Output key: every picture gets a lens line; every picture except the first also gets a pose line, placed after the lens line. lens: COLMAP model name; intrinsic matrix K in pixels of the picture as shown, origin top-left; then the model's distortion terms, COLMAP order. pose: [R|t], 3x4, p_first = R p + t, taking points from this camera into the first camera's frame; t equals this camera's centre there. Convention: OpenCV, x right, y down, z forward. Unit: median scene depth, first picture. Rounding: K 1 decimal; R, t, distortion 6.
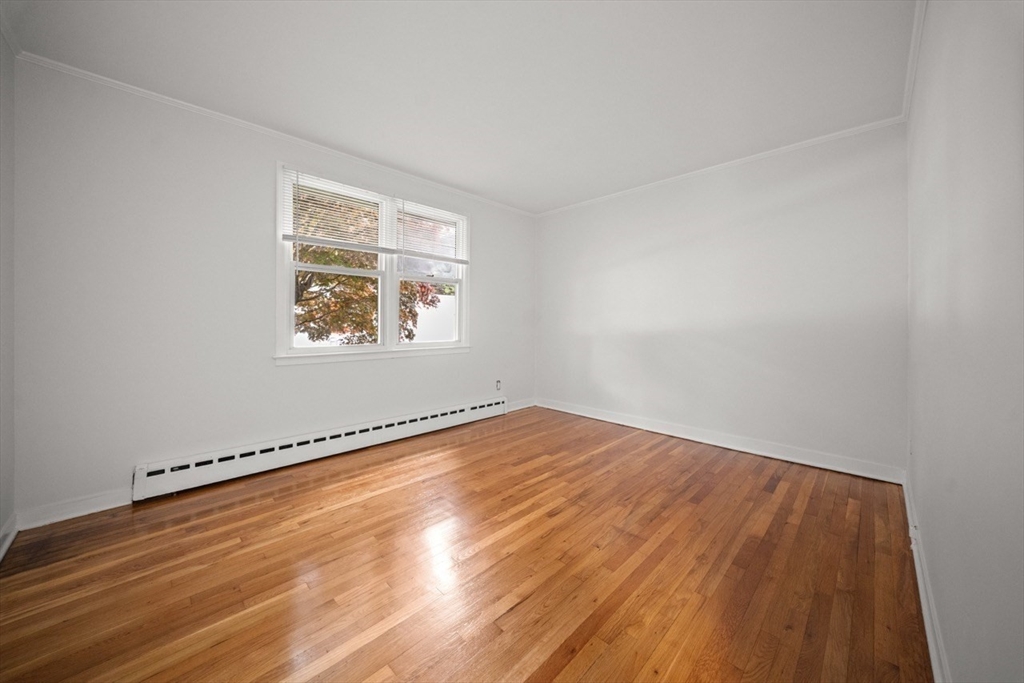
lens RADIAL K [[365.5, 0, 519.6], [0, 365.5, 338.6], [0, 0, 1]] dist [0.005513, -0.002335]
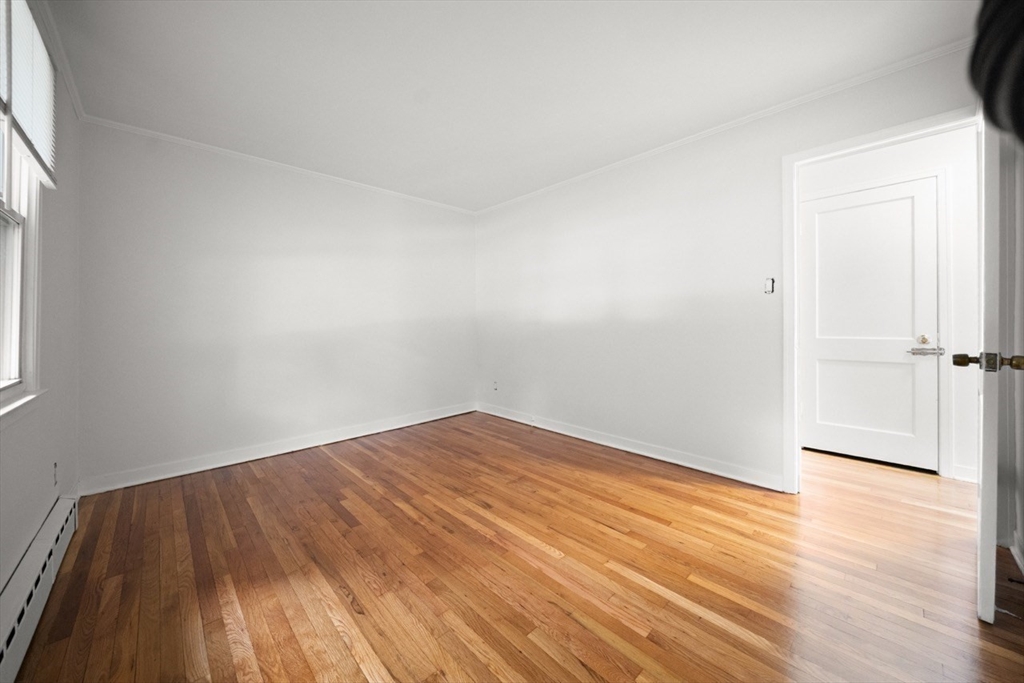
lens RADIAL K [[365.5, 0, 510.4], [0, 365.5, 341.9], [0, 0, 1]] dist [0.005513, -0.002335]
pose [[0.039575, -0.056494, 0.997618, -0.806490], [0.058259, 0.996832, 0.054138, -0.039755], [-0.997517, 0.055977, 0.042741, 0.740375]]
